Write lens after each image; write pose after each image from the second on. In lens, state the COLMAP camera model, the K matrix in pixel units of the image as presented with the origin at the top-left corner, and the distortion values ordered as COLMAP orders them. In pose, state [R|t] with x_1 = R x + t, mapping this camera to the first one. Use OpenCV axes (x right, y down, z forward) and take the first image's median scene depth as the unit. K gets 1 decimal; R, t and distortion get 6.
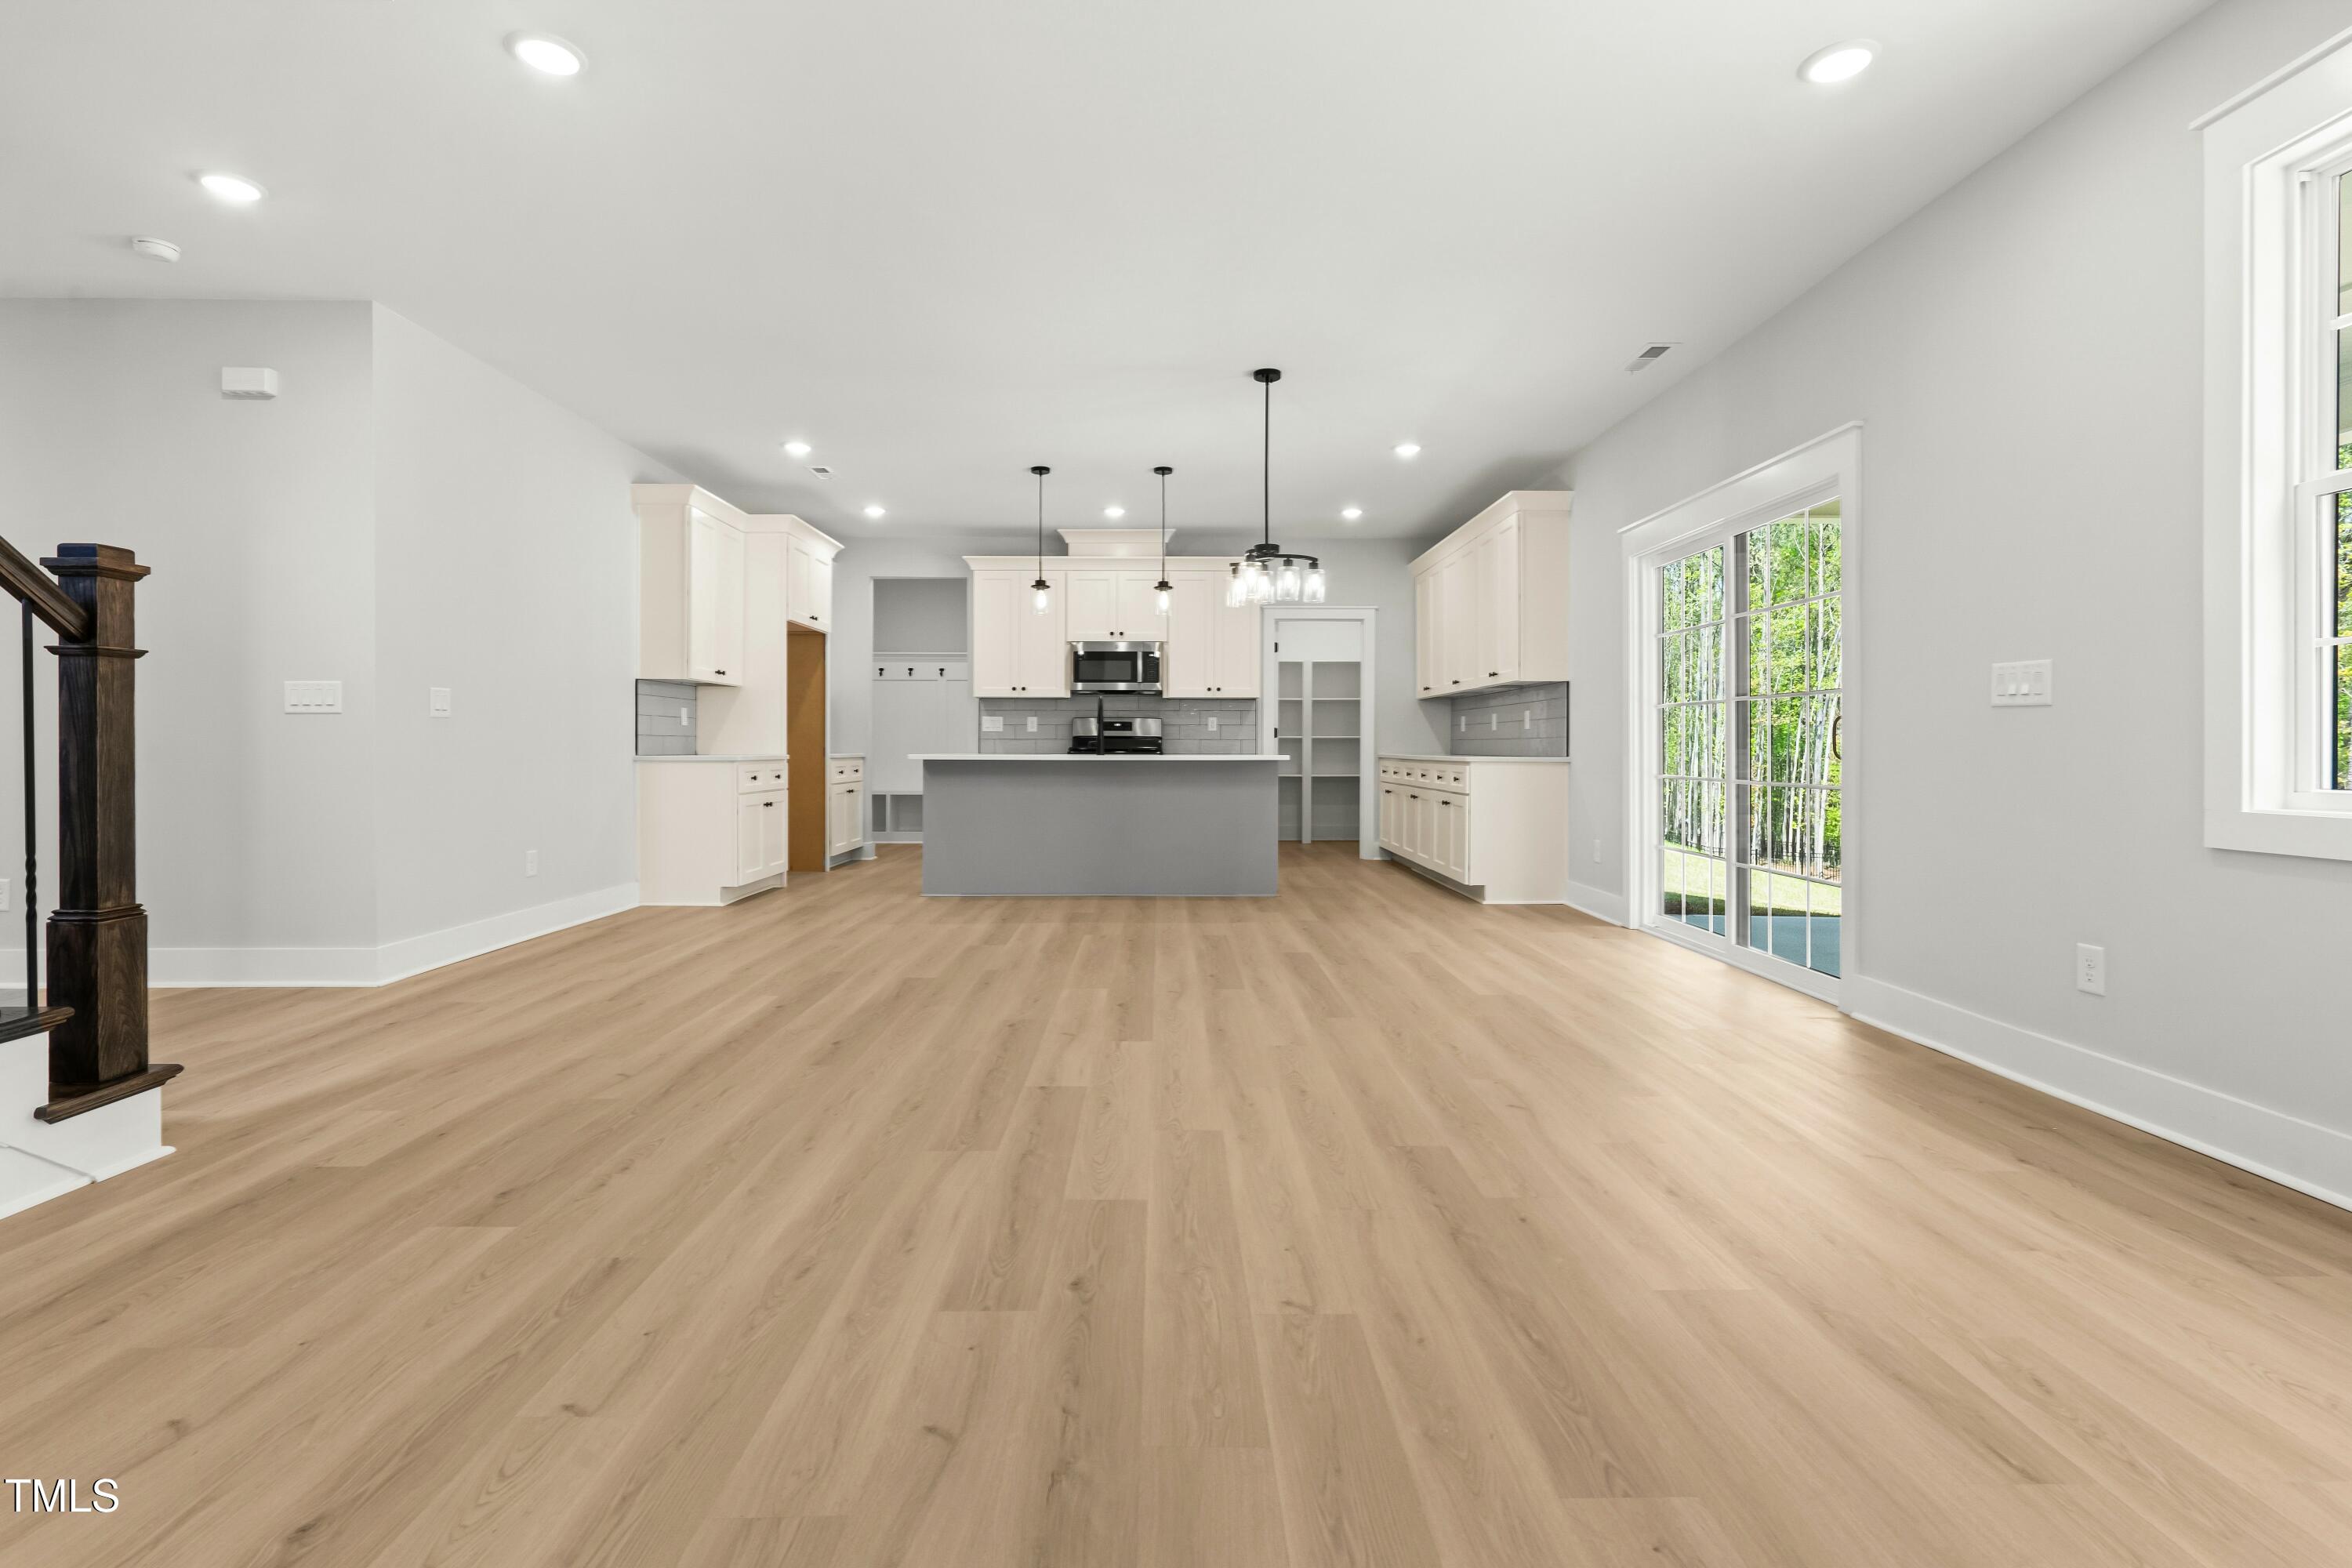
lens RADIAL K [[1074.5, 0, 1177.1], [0, 1074.5, 751.3], [0, 0, 1]] dist [-0.002931, 0.000017]
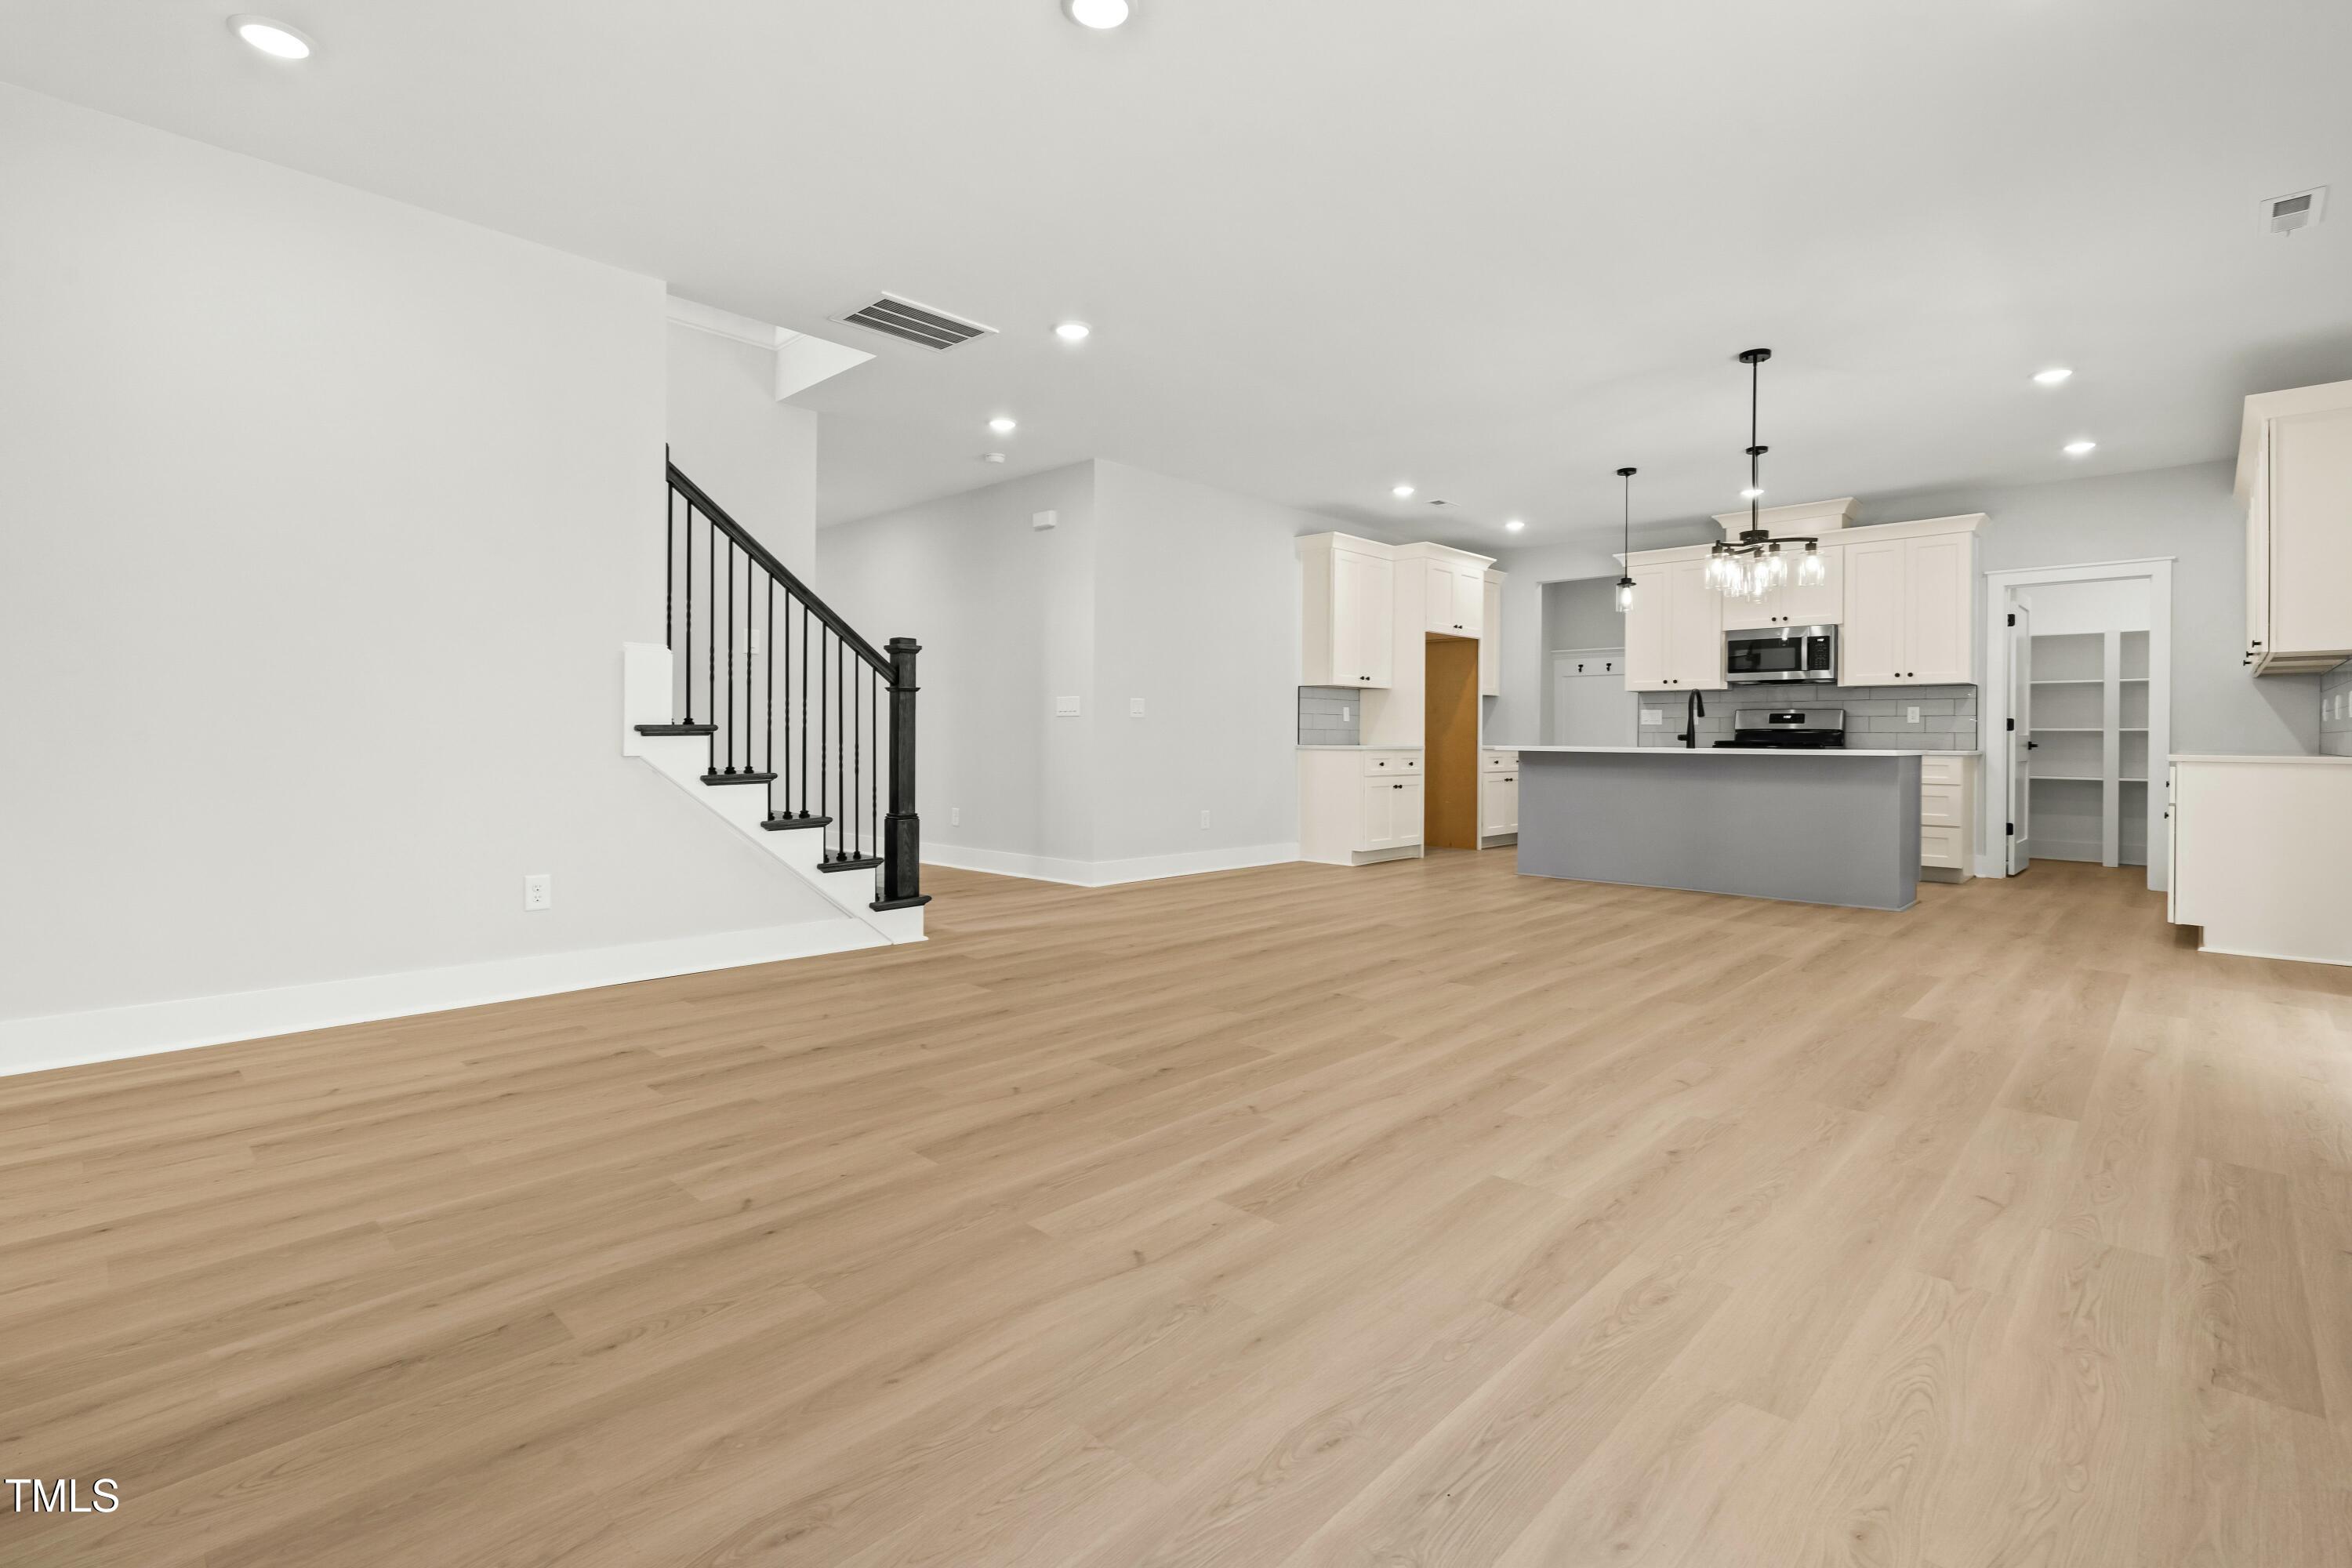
lens RADIAL K [[1089.0, 0, 1179.0], [0, 1089.0, 737.7], [0, 0, 1]] dist [-0.000816, 0.000118]
pose [[0.715590, 0.003603, -0.698511, 0.294443], [-0.008422, 0.999959, -0.003469, 0.001025], [0.698470, 0.008365, 0.715591, -0.044327]]
